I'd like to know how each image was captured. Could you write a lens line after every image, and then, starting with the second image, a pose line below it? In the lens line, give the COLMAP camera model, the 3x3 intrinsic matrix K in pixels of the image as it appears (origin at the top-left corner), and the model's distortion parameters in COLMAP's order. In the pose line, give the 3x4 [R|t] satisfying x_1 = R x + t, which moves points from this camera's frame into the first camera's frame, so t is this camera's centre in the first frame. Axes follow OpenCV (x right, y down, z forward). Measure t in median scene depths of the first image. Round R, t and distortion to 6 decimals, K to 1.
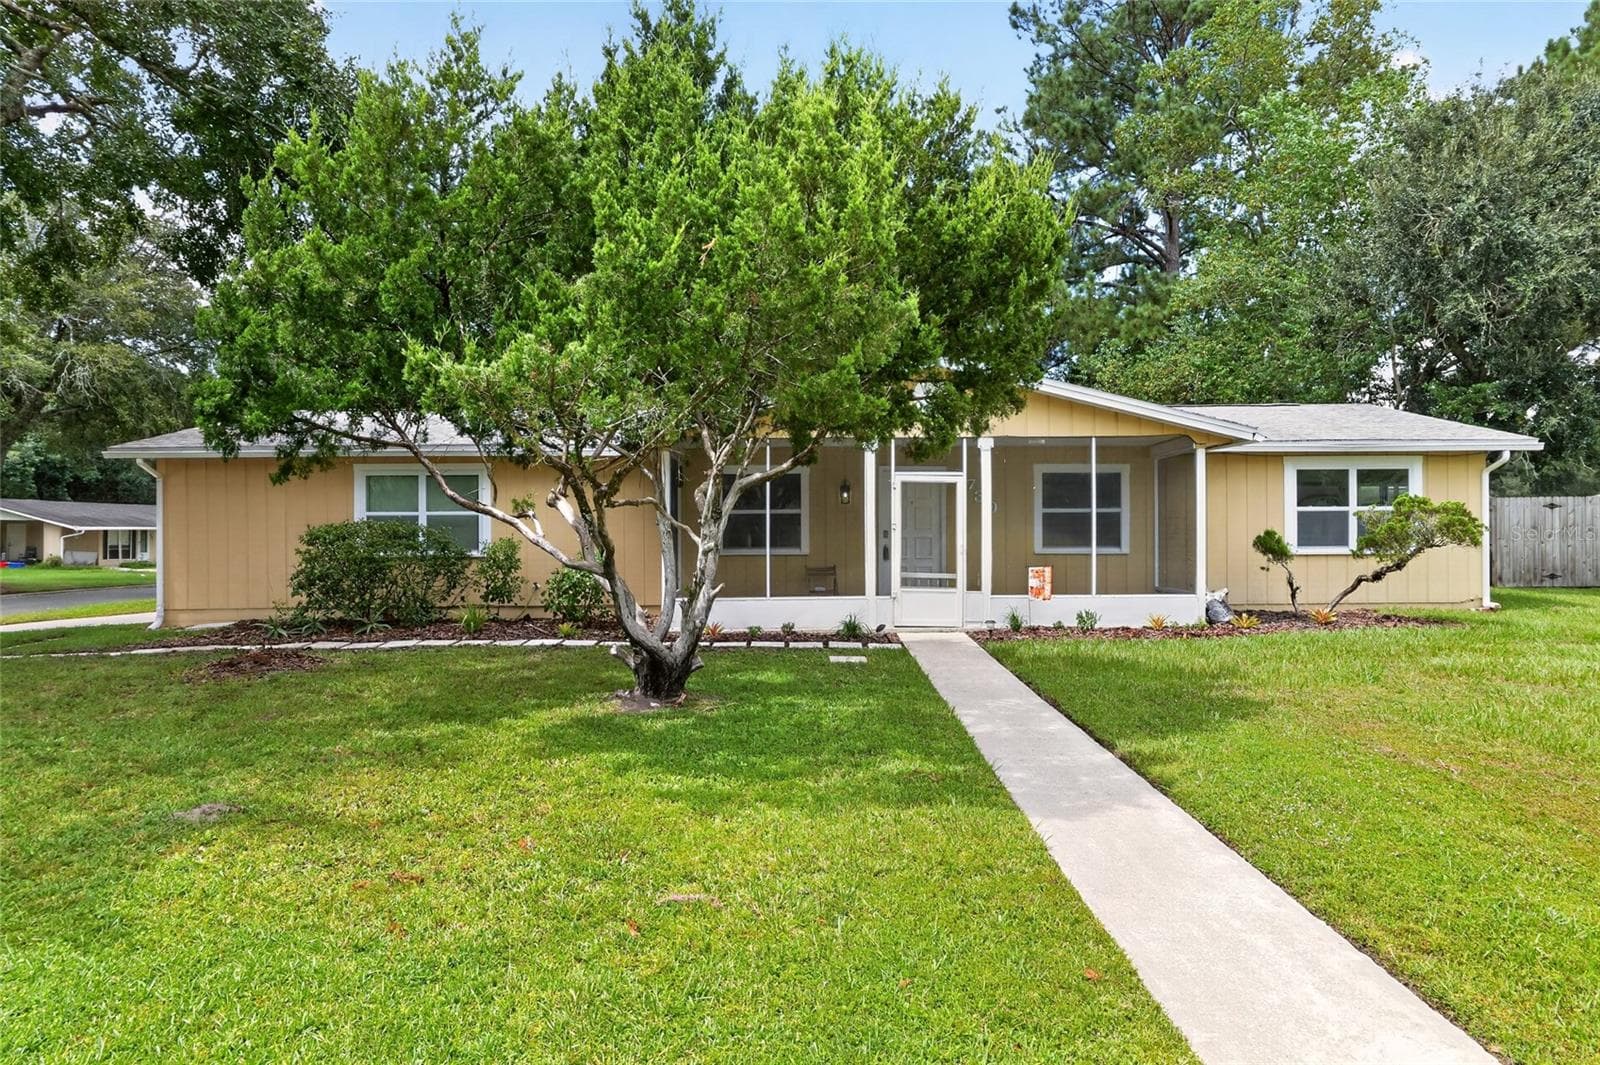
lens RADIAL K [[1037.4, 0, 812.3], [0, 1037.4, 533.4], [0, 0, 1]] dist [-0.000185, -0.001204]
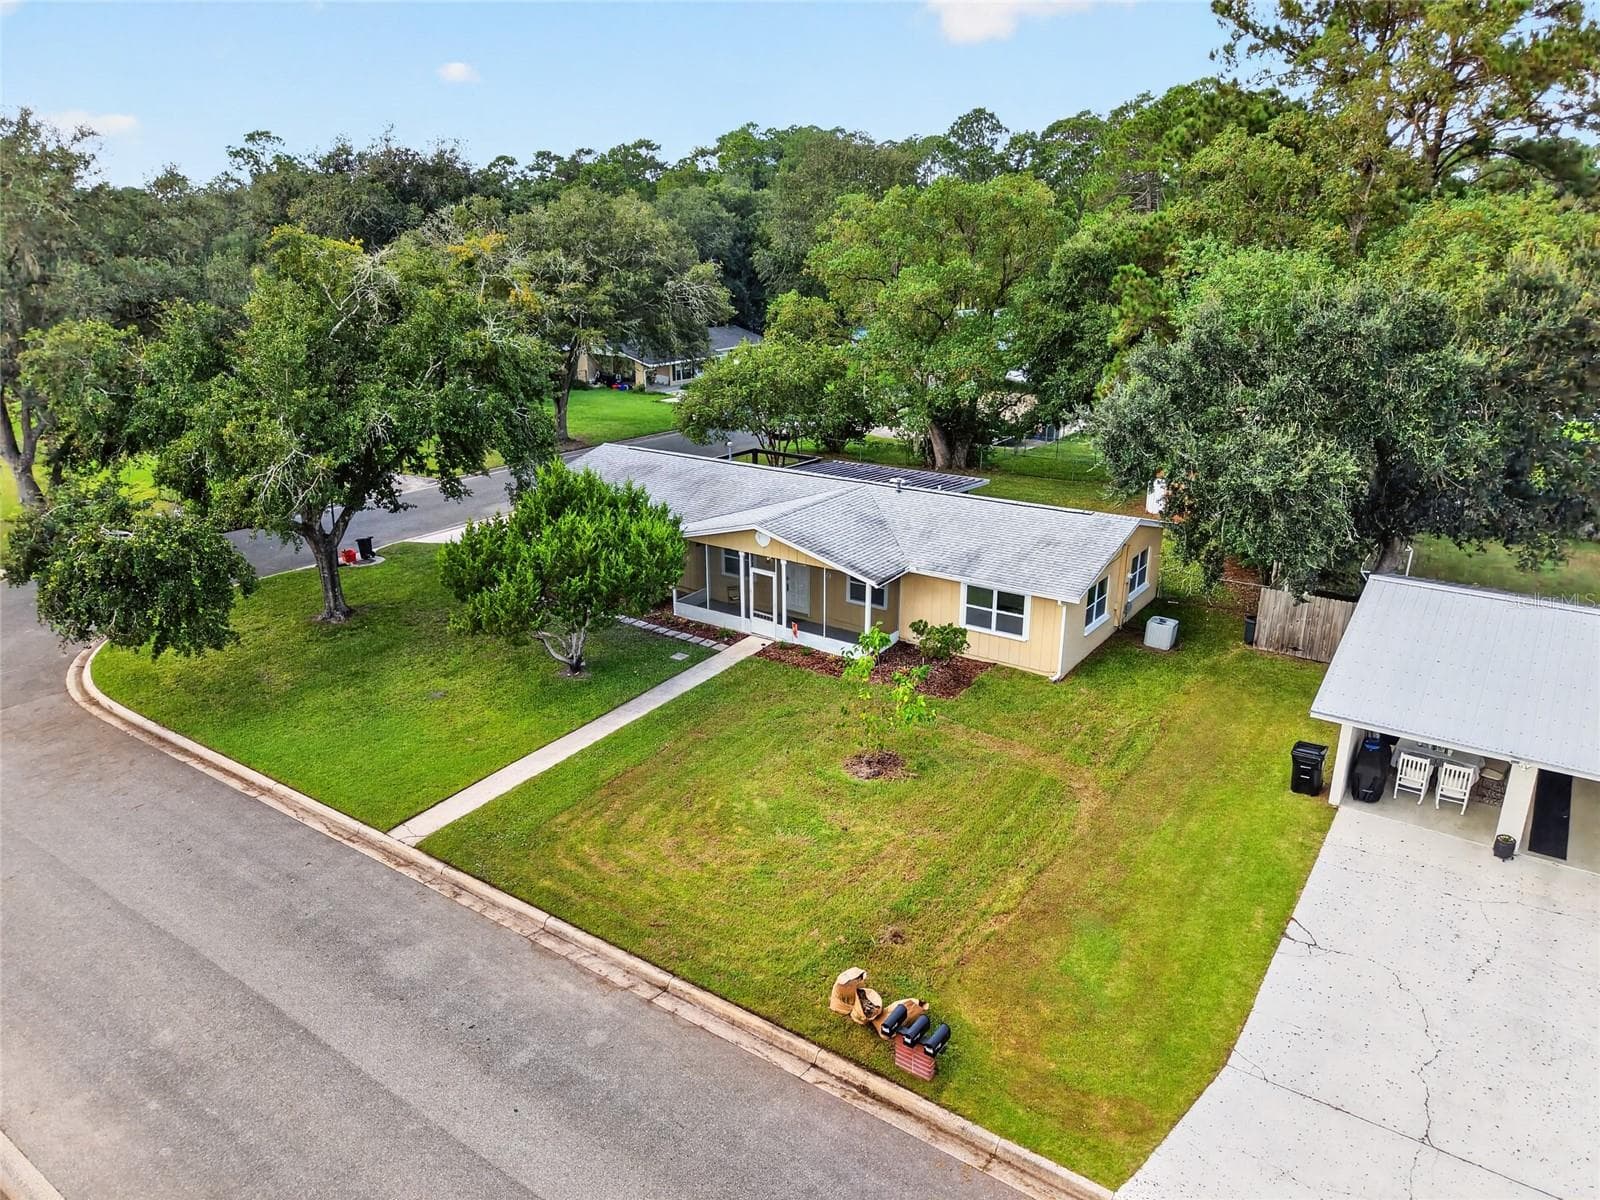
lens RADIAL K [[1080.2, 0, 787.0], [0, 1080.2, 590.9], [0, 0, 1]] dist [0.005686, -0.003524]
pose [[0.812963, 0.179629, -0.553918, 1.434346], [-0.000208, 0.951323, 0.308196, -0.725293], [0.582315, -0.250437, 0.773428, -0.759866]]
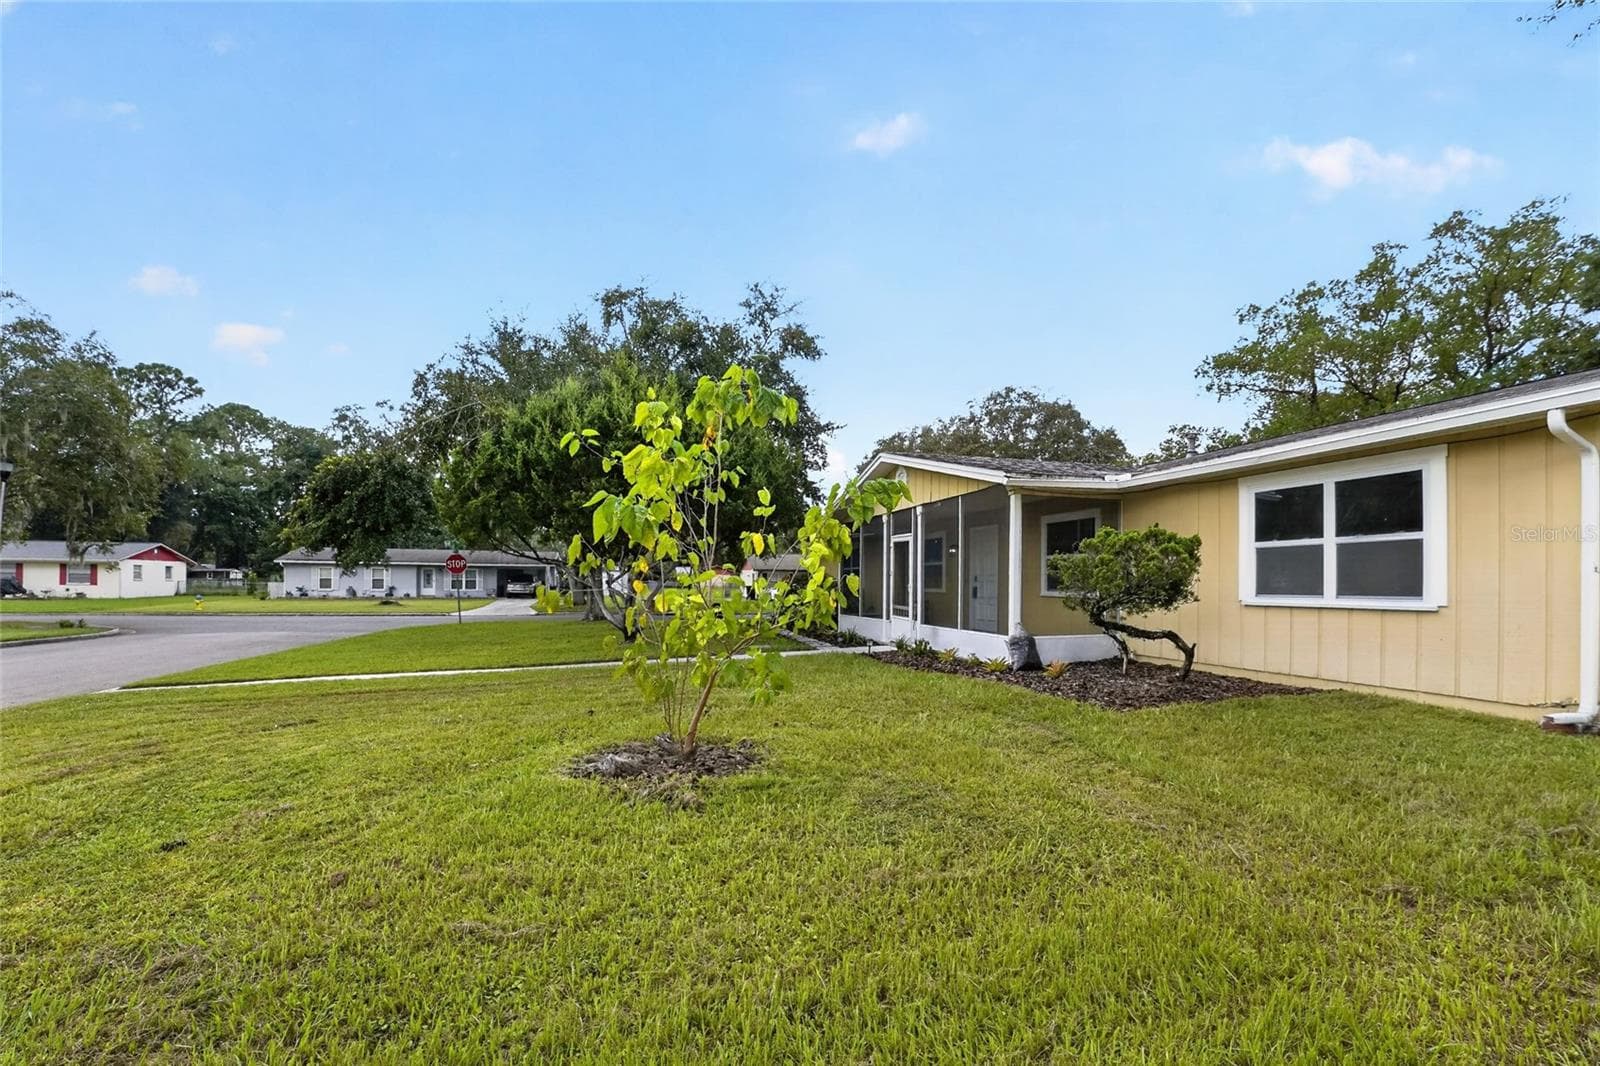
lens RADIAL K [[673.5, 0, 785.3], [0, 673.5, 582.0], [0, 0, 1]] dist [-0.028386, 0.002808]
pose [[0.253870, 0.001347, -0.967237, 0.962344], [-0.009059, 0.999958, -0.000985, 0.008406], [0.967196, 0.009012, 0.253872, 0.611766]]
